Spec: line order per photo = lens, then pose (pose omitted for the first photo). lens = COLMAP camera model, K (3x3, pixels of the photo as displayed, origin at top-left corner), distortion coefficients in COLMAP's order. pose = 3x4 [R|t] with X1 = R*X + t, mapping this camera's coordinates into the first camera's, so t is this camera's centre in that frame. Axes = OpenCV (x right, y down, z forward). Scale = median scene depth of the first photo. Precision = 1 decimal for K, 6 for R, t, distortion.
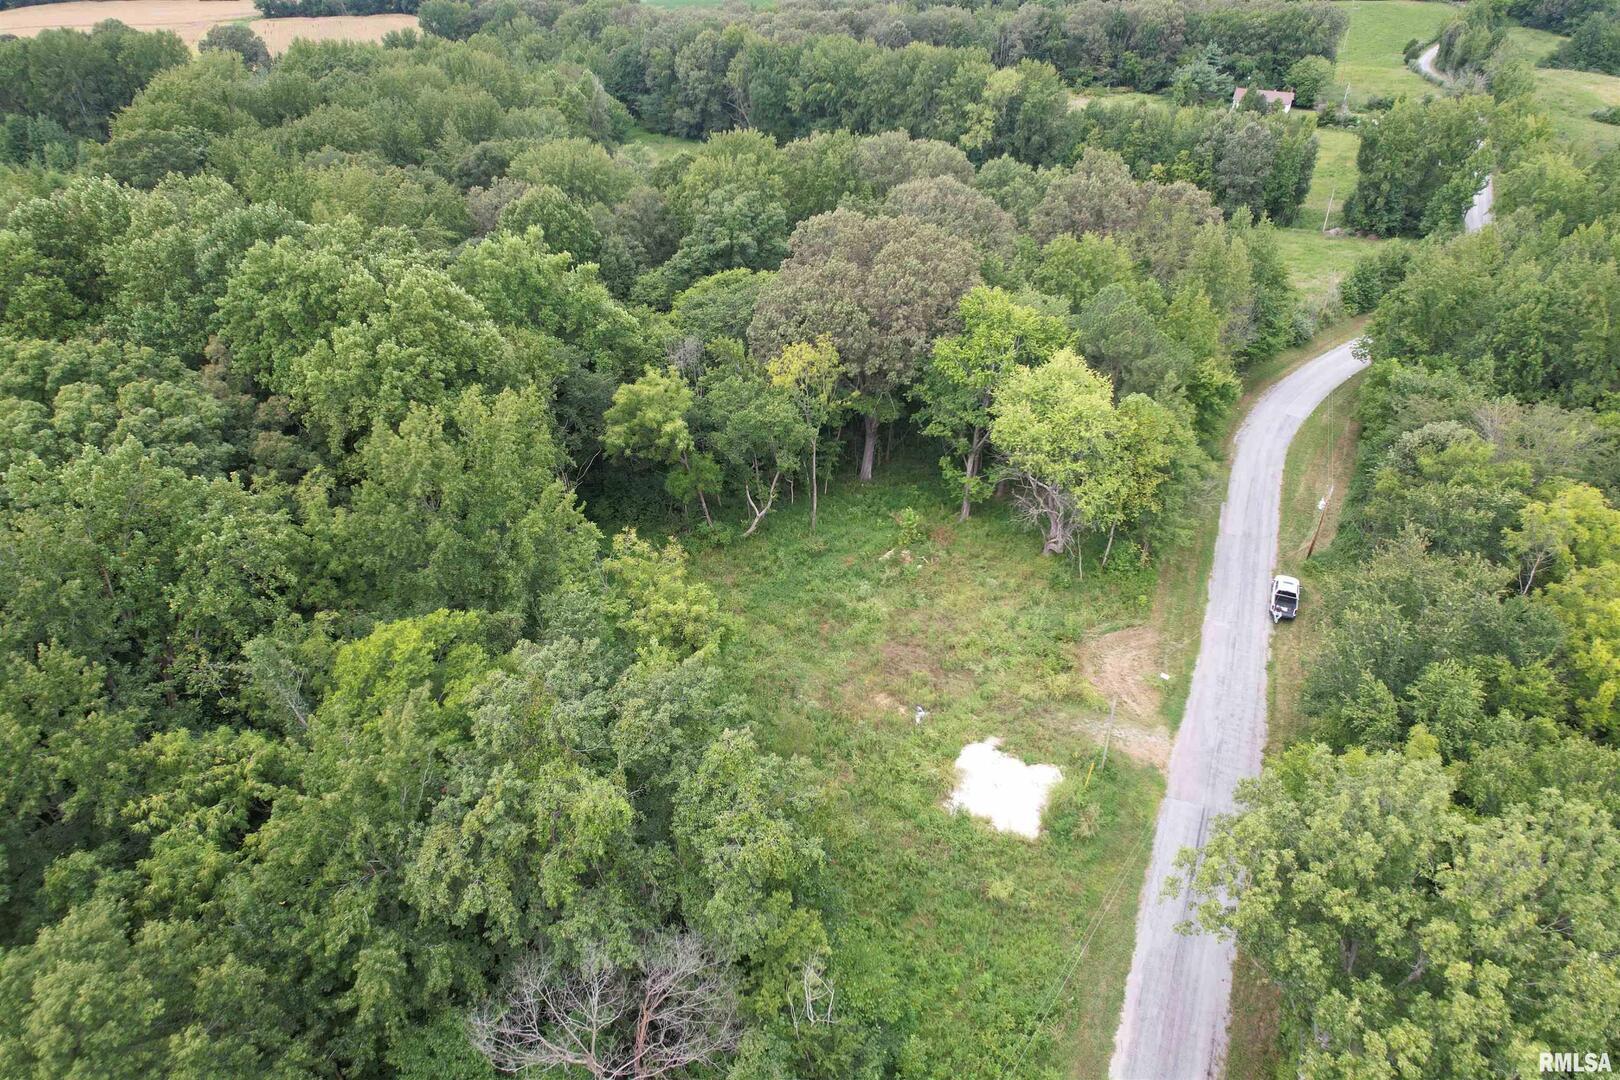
lens RADIAL K [[1037.0, 0, 814.8], [0, 1037.0, 537.7], [0, 0, 1]] dist [-0.064399, 0.061251]
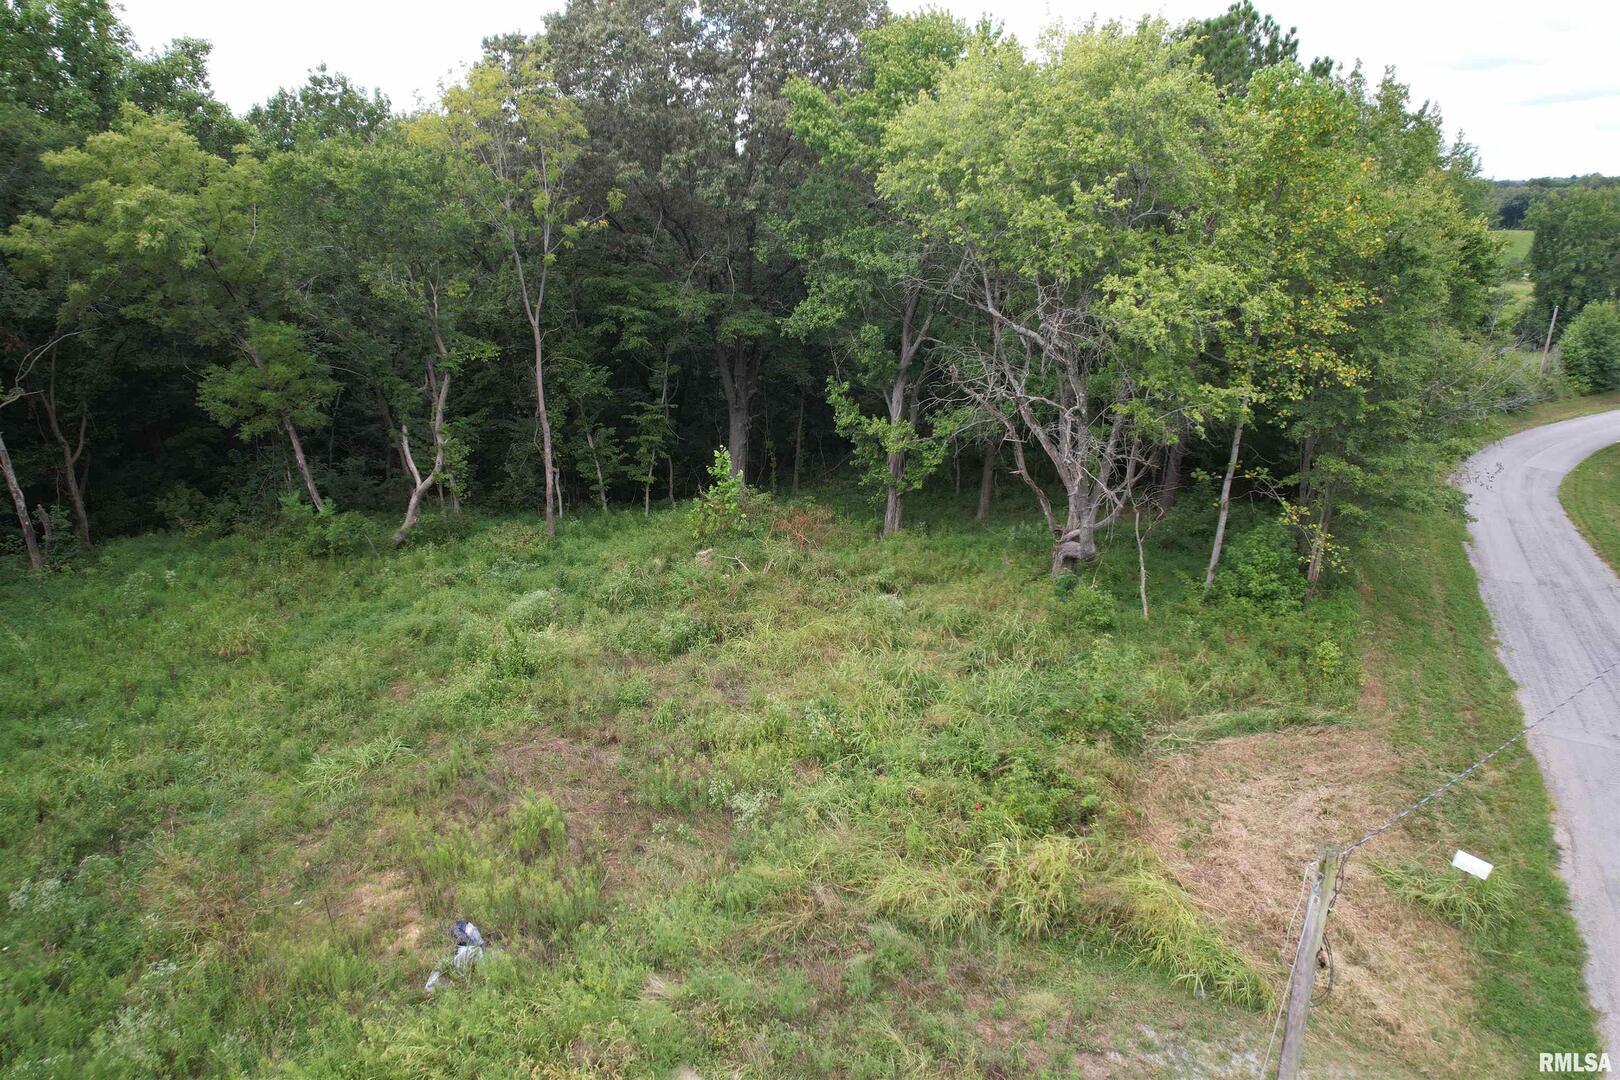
lens RADIAL K [[1037.0, 0, 804.1], [0, 1037.0, 541.8], [0, 0, 1]] dist [-0.064399, 0.061251]
pose [[0.994428, 0.030998, -0.100755, 0.116948], [-0.054646, 0.968924, -0.241247, 0.073765], [0.090146, 0.245409, 0.965219, 0.423764]]
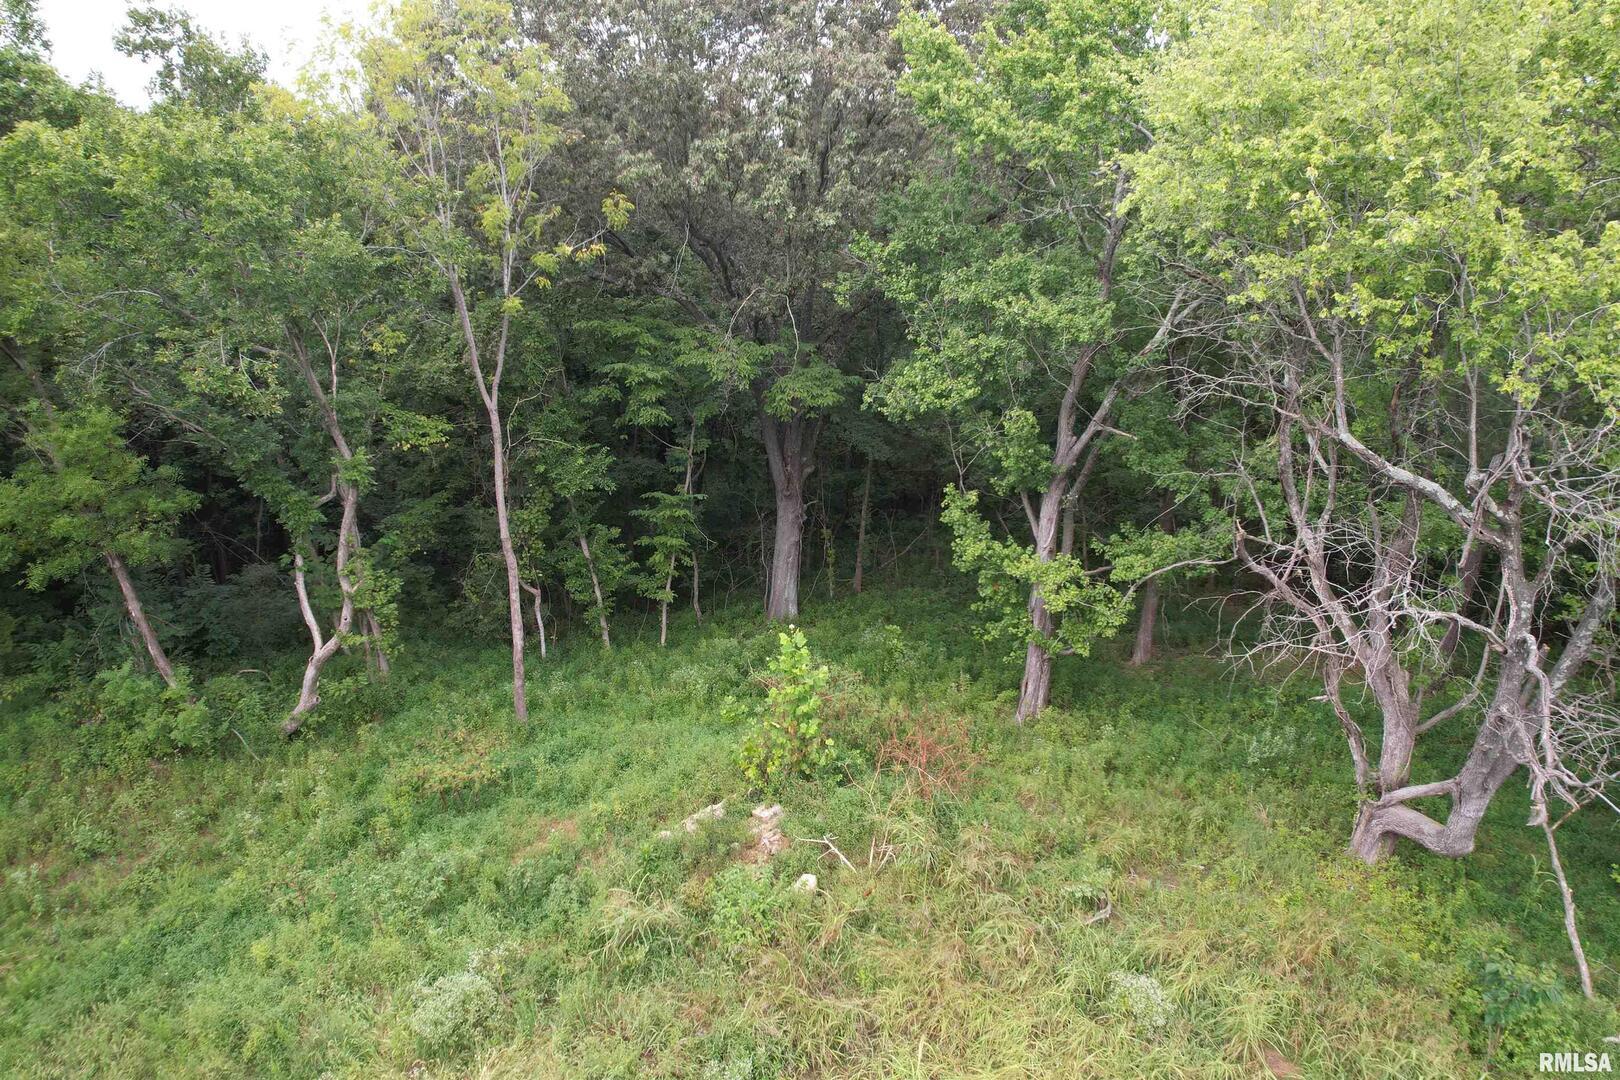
lens RADIAL K [[1037.0, 0, 809.7], [0, 1037.0, 540.5], [0, 0, 1]] dist [-0.064399, 0.061251]
pose [[0.993991, 0.031030, -0.104976, 0.084378], [-0.055673, 0.968993, -0.240734, 0.006894], [0.094251, 0.245132, 0.964897, 0.524171]]
